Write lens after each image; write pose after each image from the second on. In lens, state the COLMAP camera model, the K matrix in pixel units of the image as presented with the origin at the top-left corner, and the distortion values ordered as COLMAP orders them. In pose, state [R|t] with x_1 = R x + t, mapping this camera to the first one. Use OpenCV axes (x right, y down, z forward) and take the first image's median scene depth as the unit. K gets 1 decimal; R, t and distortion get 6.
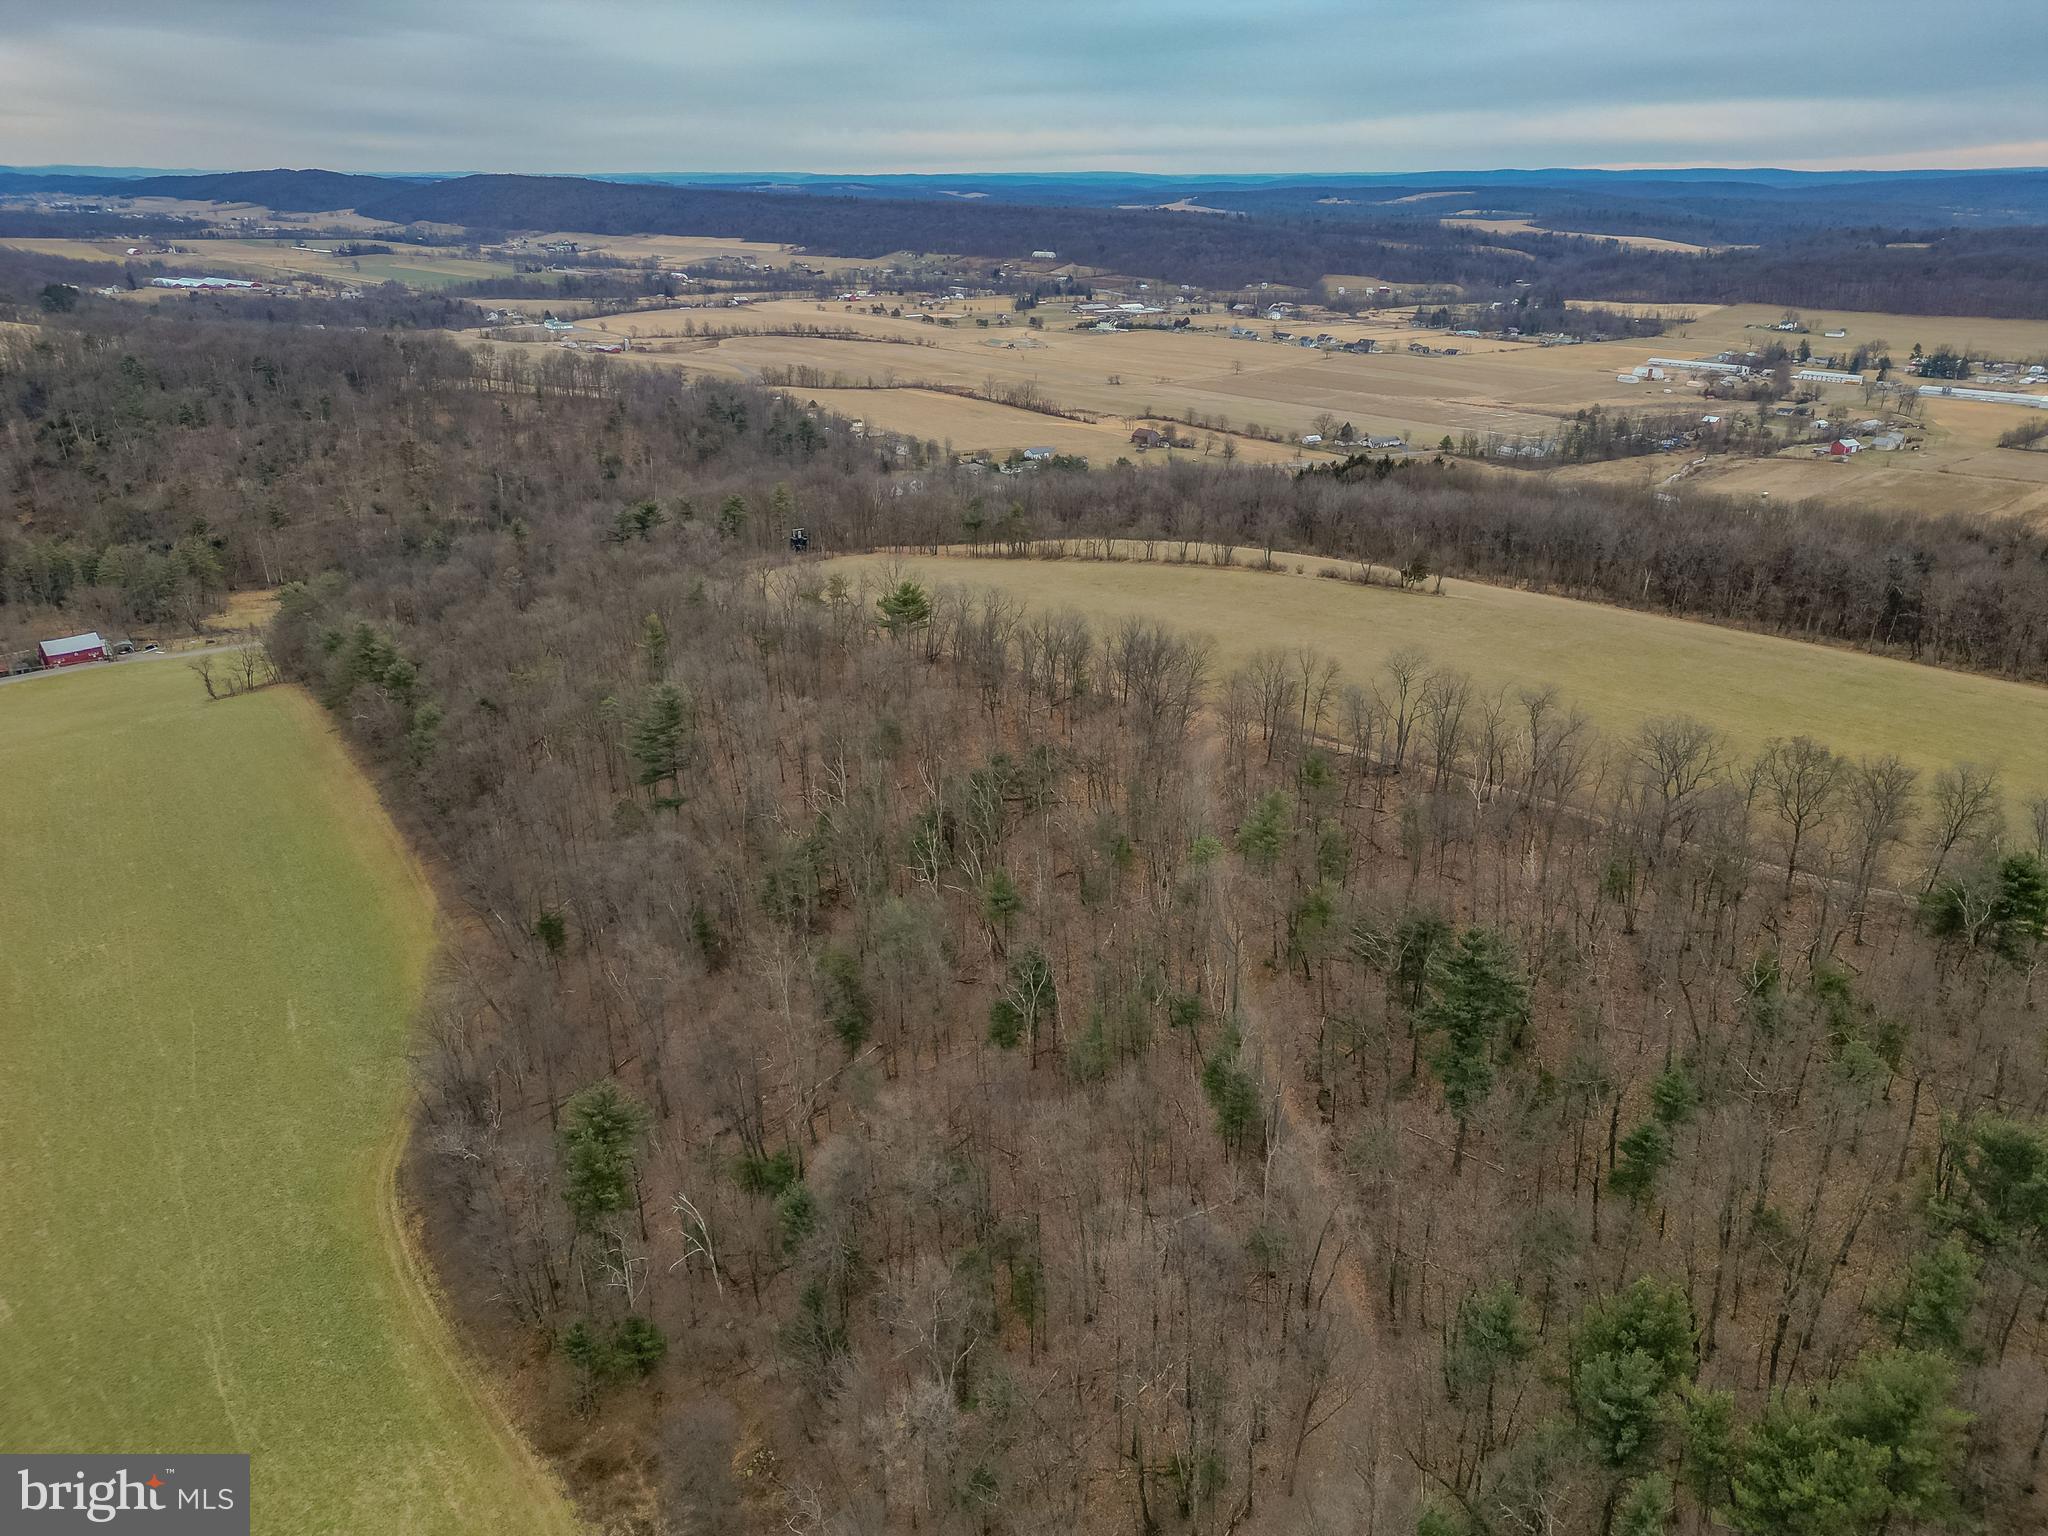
lens RADIAL K [[1437.5, 0, 1012.9], [0, 1437.5, 800.0], [0, 0, 1]] dist [0.070070, -0.054241]
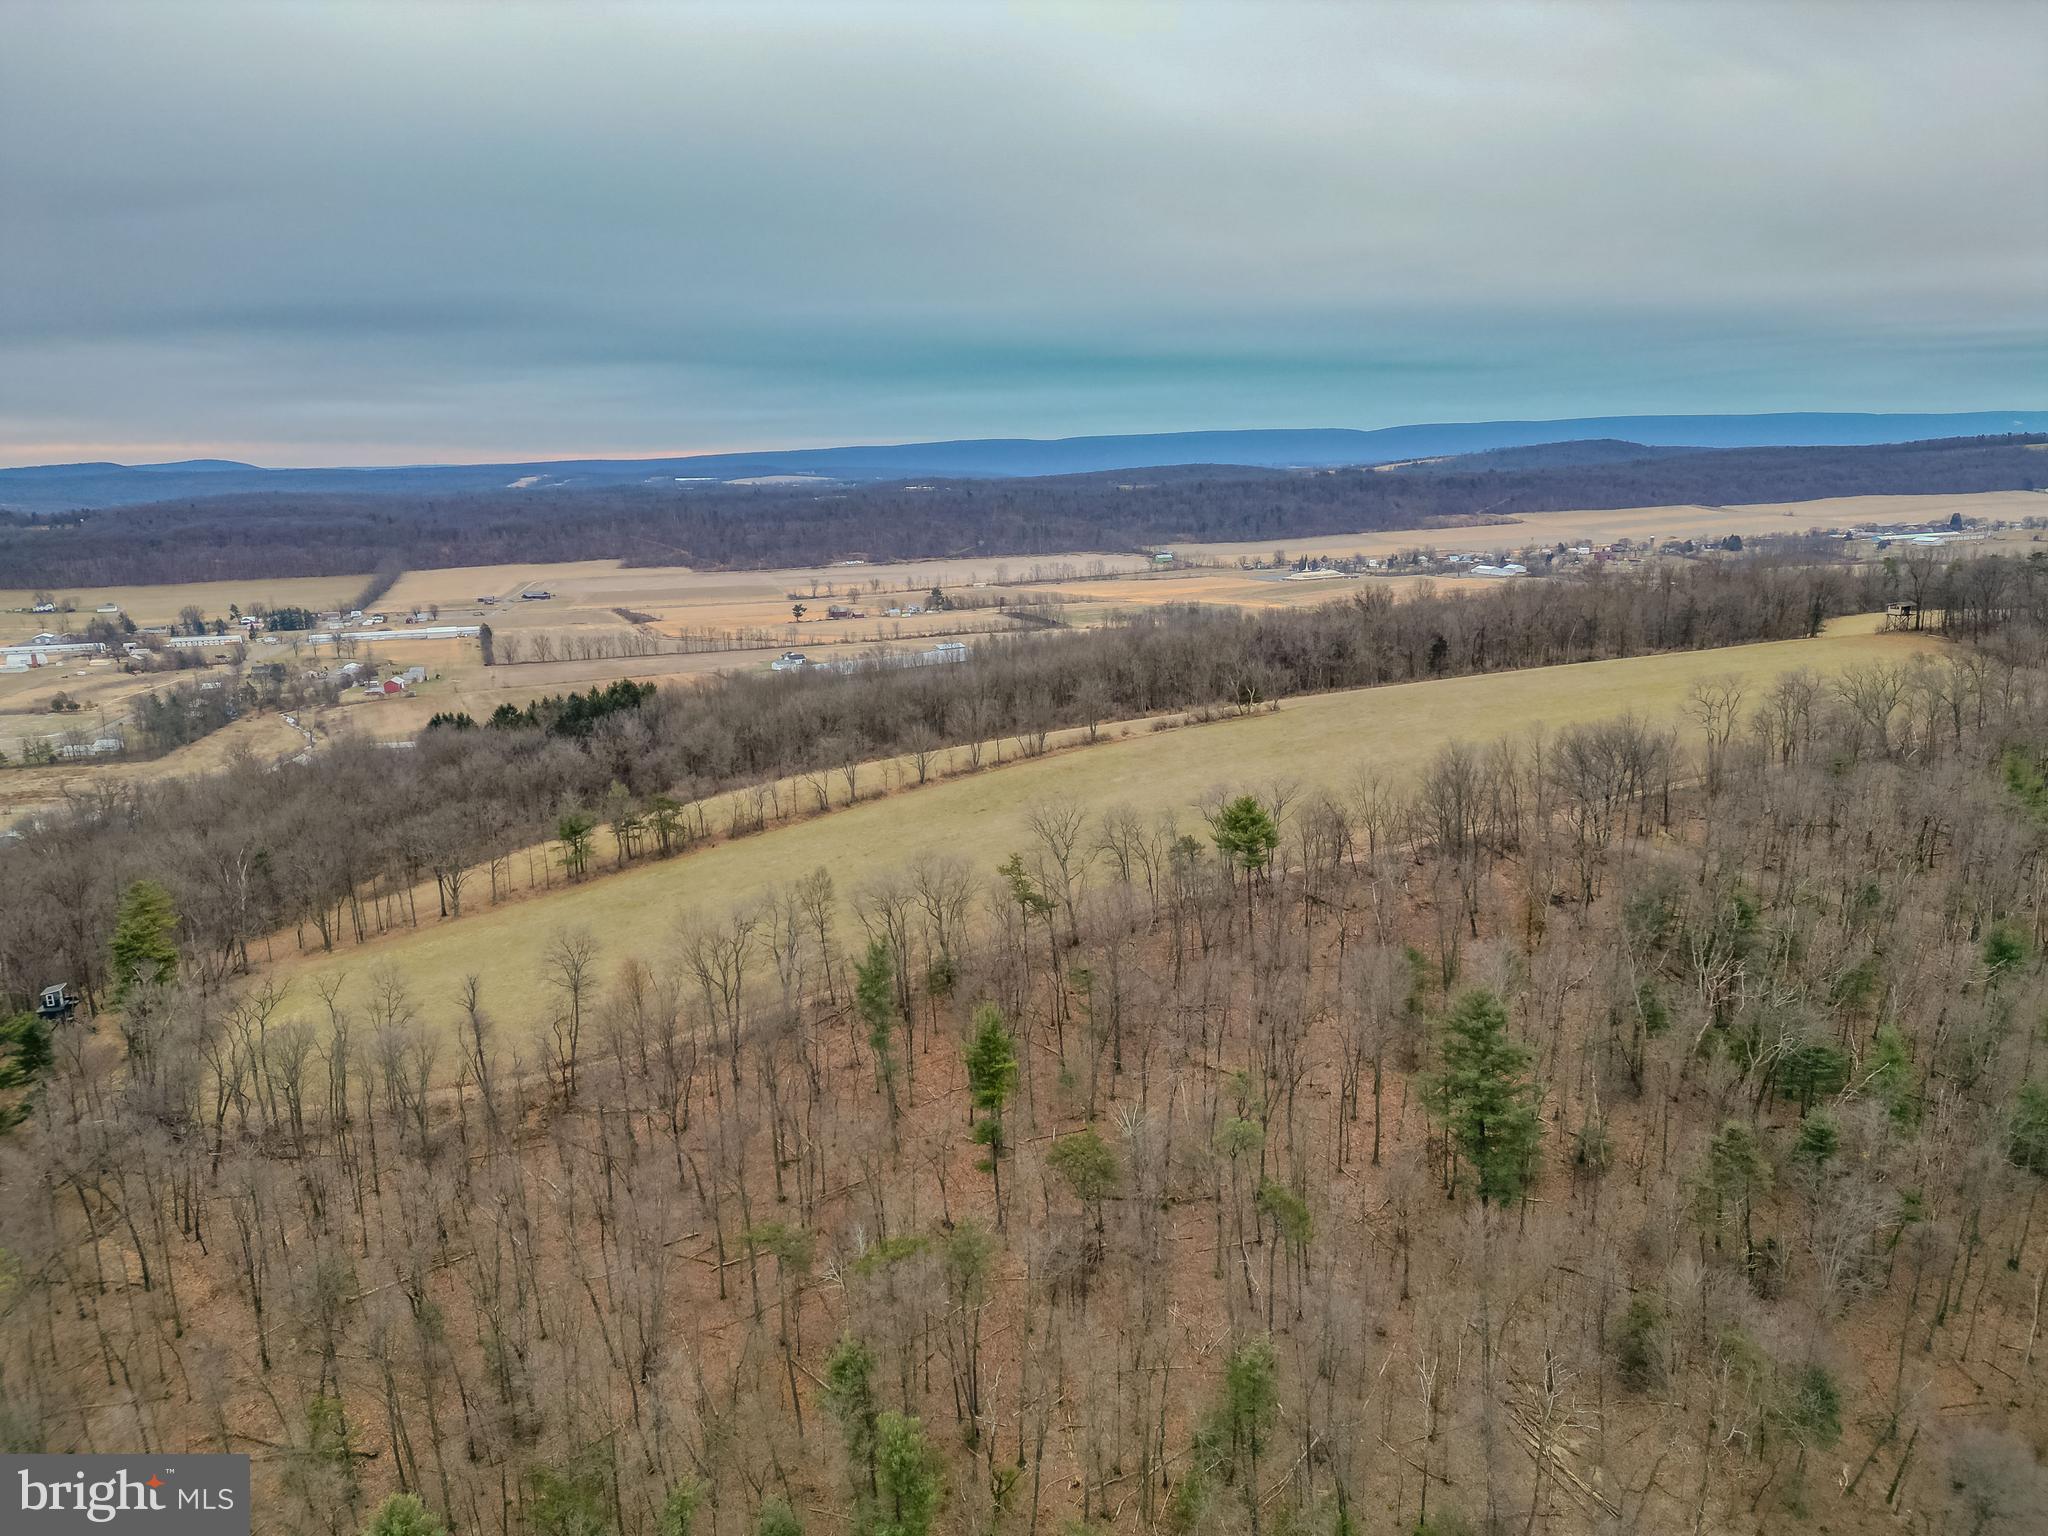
lens RADIAL K [[1437.5, 0, 1058.1], [0, 1437.5, 774.3], [0, 0, 1]] dist [0.070070, -0.054241]
pose [[0.330328, -0.209372, 0.920351, -0.136996], [0.390205, 0.918152, 0.068821, -0.043236], [-0.859432, 0.336392, 0.384990, 0.136705]]
